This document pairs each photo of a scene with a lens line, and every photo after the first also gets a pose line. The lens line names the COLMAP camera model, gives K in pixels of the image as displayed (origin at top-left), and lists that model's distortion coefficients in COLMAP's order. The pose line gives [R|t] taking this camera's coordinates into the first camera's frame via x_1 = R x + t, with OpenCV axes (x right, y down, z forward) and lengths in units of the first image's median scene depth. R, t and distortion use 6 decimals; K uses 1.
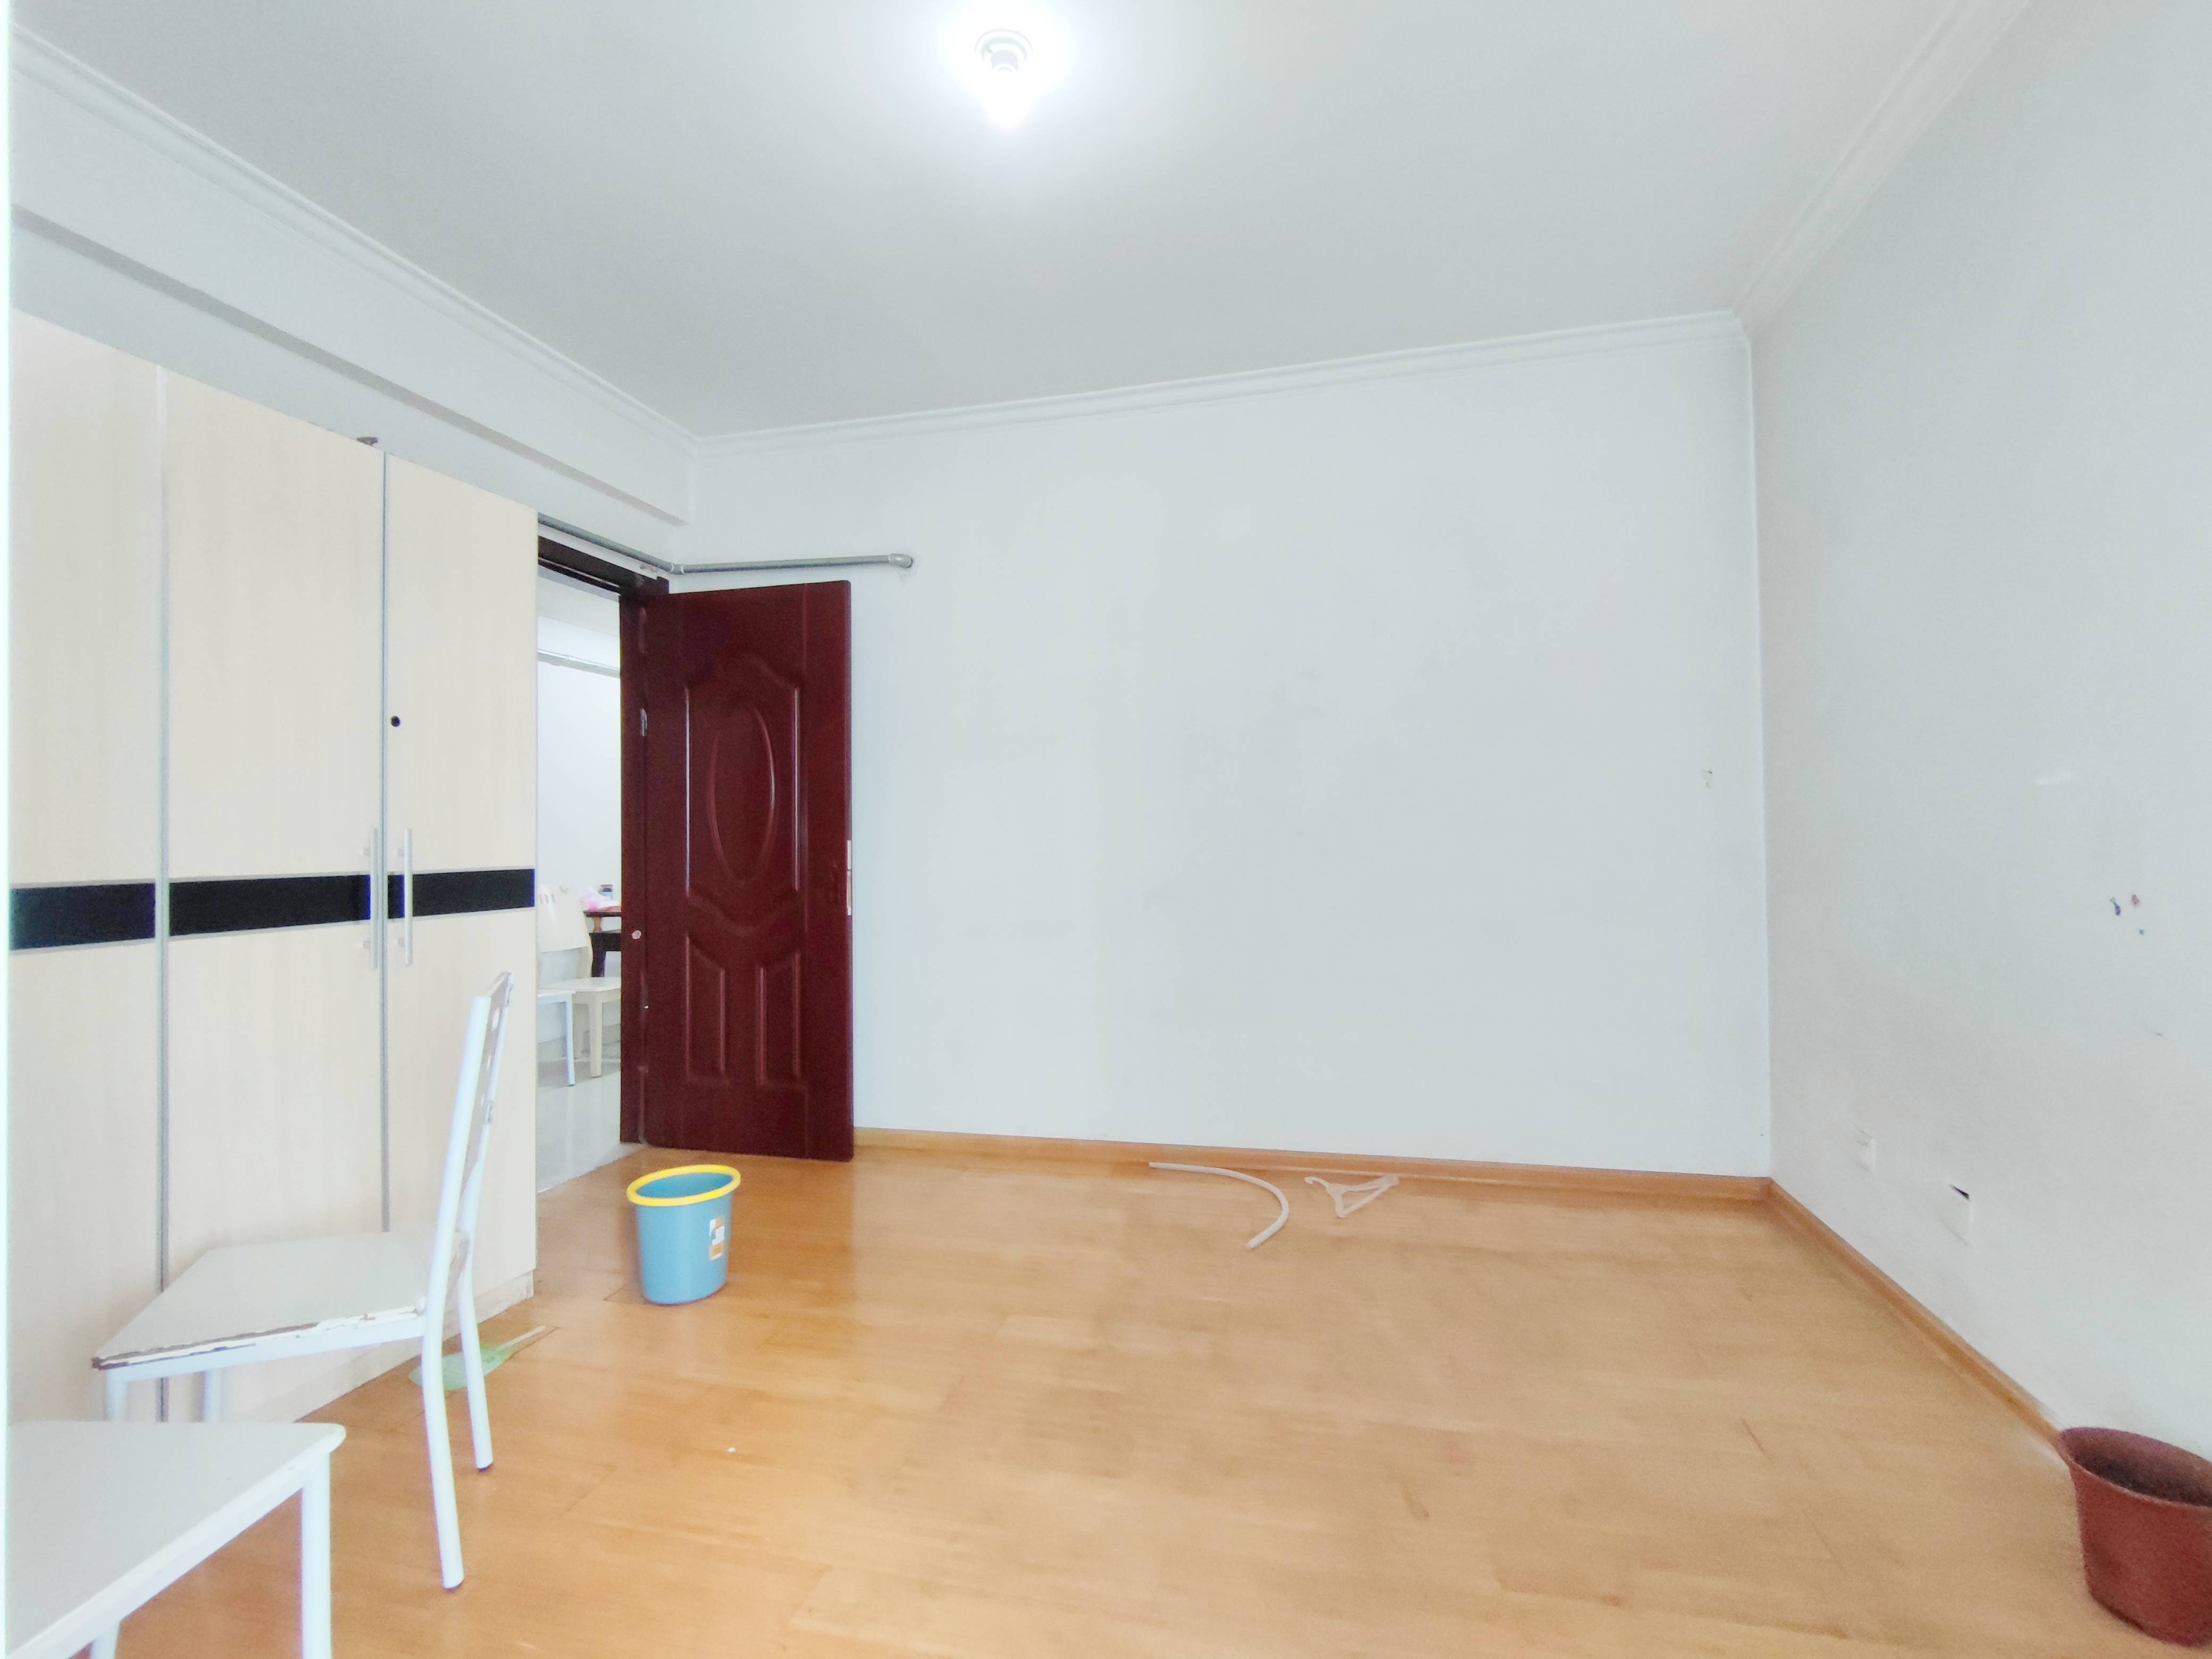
lens RADIAL K [[1028.1, 0, 1106.0], [0, 1028.1, 829.5], [0, 0, 1]] dist [0.000194, 0.000066]
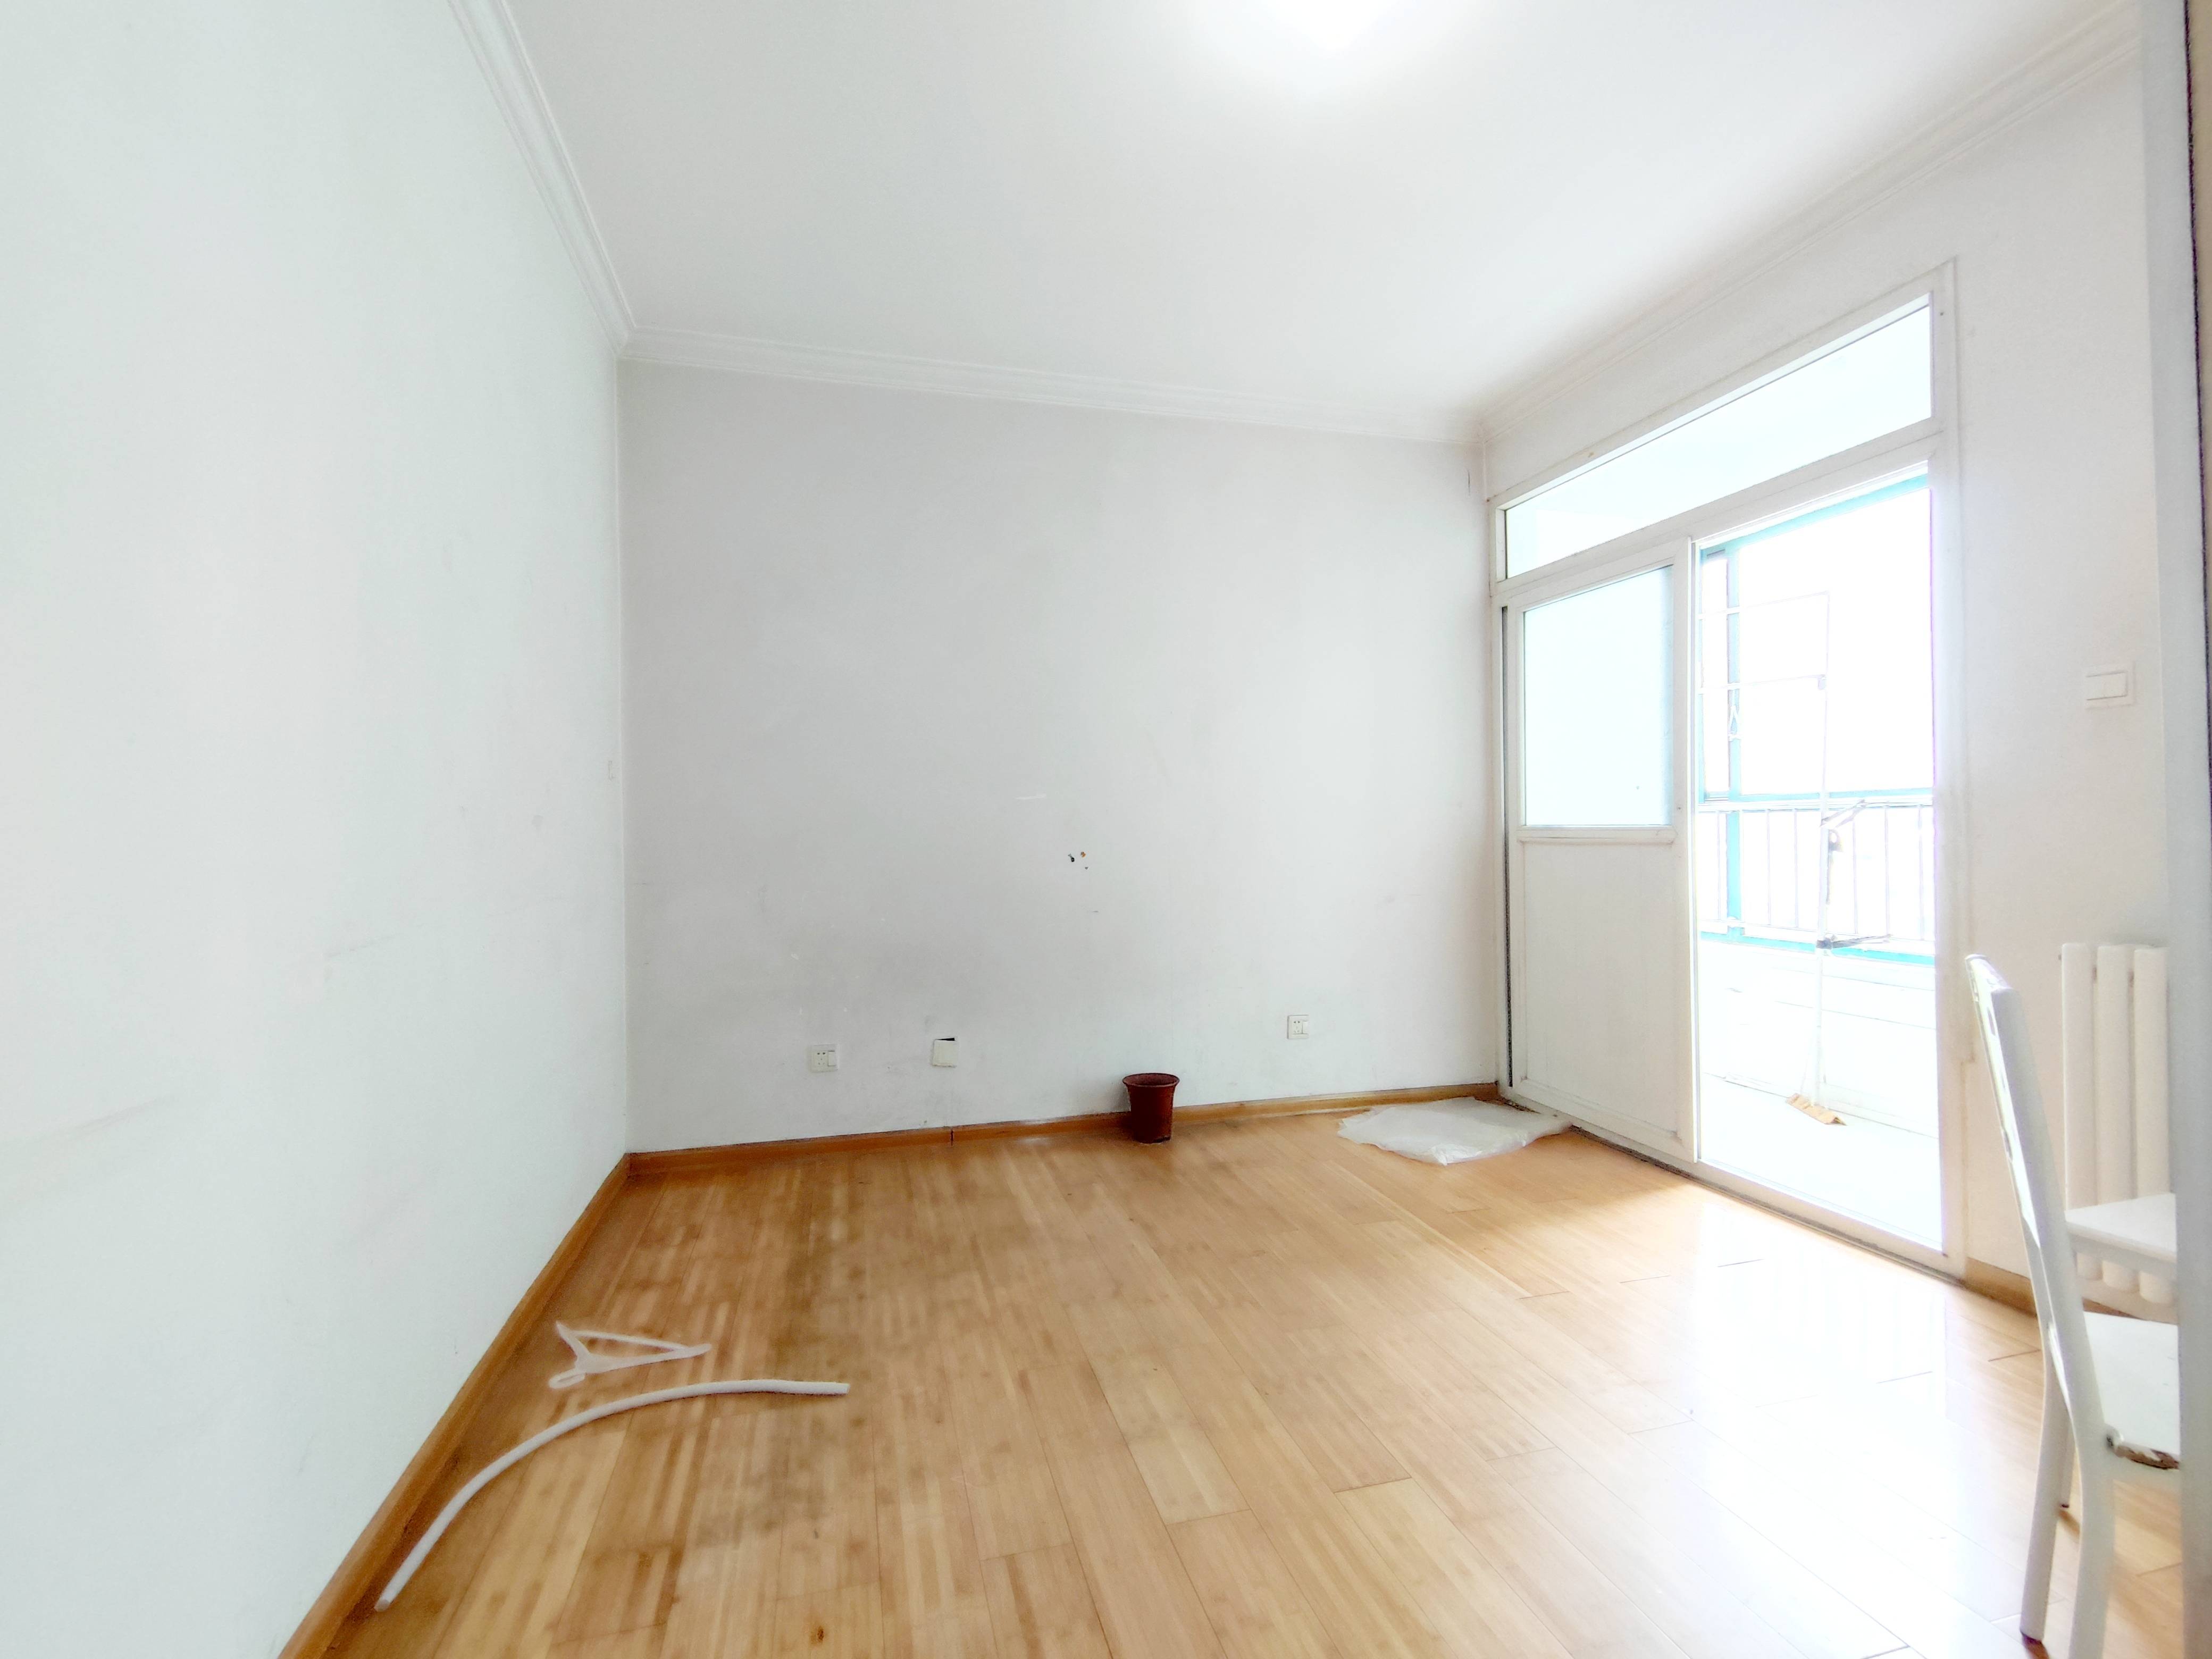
lens RADIAL K [[1028.1, 0, 1106.0], [0, 1028.1, 829.5], [0, 0, 1]] dist [0.000194, 0.000066]
pose [[-0.479160, 0.020768, 0.877482, -0.694971], [0.007376, 0.999780, -0.019635, 0.041651], [-0.877697, -0.002936, -0.479207, 1.425604]]
